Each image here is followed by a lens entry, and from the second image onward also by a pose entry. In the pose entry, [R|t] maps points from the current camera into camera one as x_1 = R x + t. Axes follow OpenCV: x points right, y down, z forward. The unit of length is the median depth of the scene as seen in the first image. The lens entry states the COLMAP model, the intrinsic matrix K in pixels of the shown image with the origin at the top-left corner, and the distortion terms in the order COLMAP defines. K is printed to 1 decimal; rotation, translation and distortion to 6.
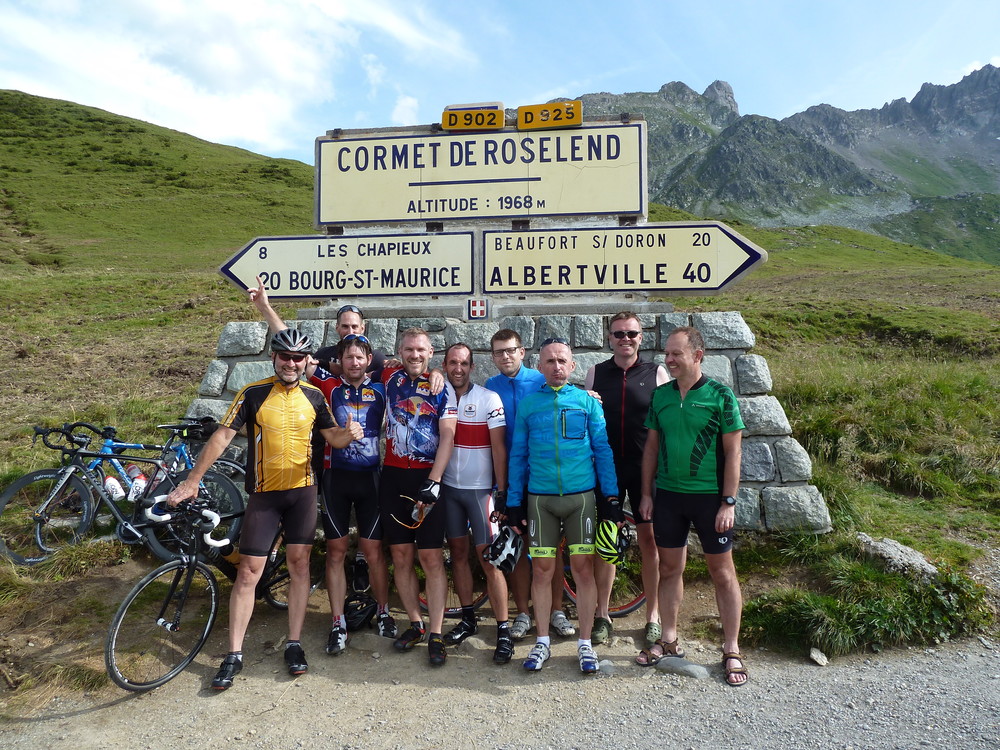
lens RADIAL K [[736.4, 0, 504.5], [0, 736.4, 376.3], [0, 0, 1]] dist [-0.045955, 0.032042]
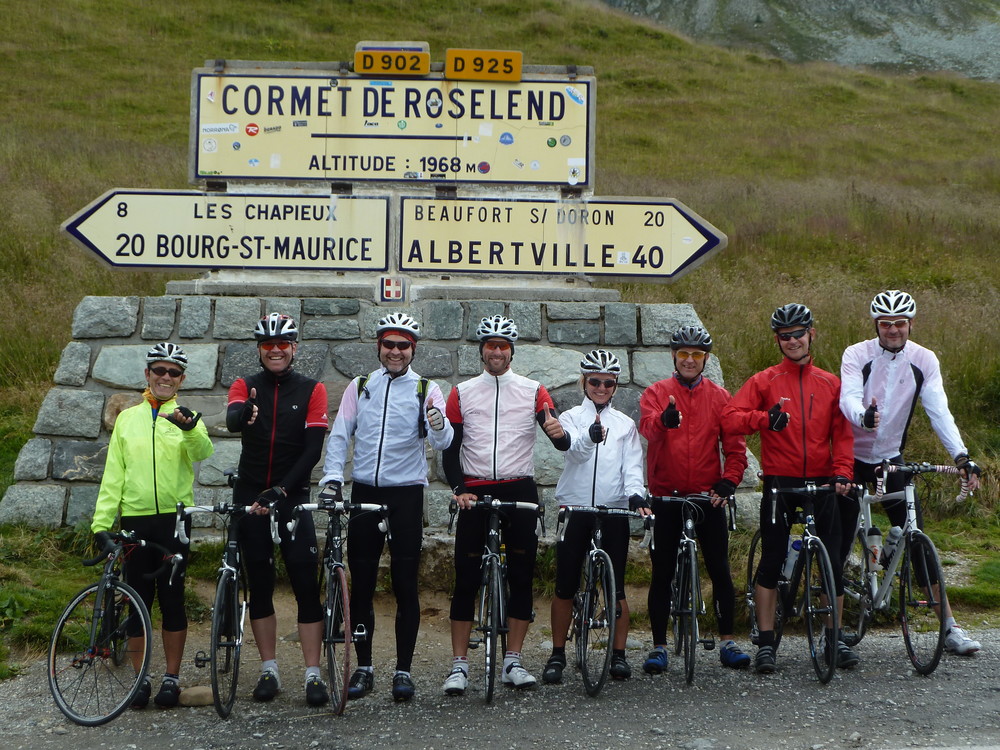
lens RADIAL K [[1717.5, 0, 551.6], [0, 1717.5, 386.3], [0, 0, 1]] dist [-0.081936, 0.000000]
pose [[0.984734, 0.023348, 0.172493, -0.192913], [-0.022082, 0.999713, -0.009259, 0.033253], [-0.172659, 0.005309, 0.984967, -0.958594]]
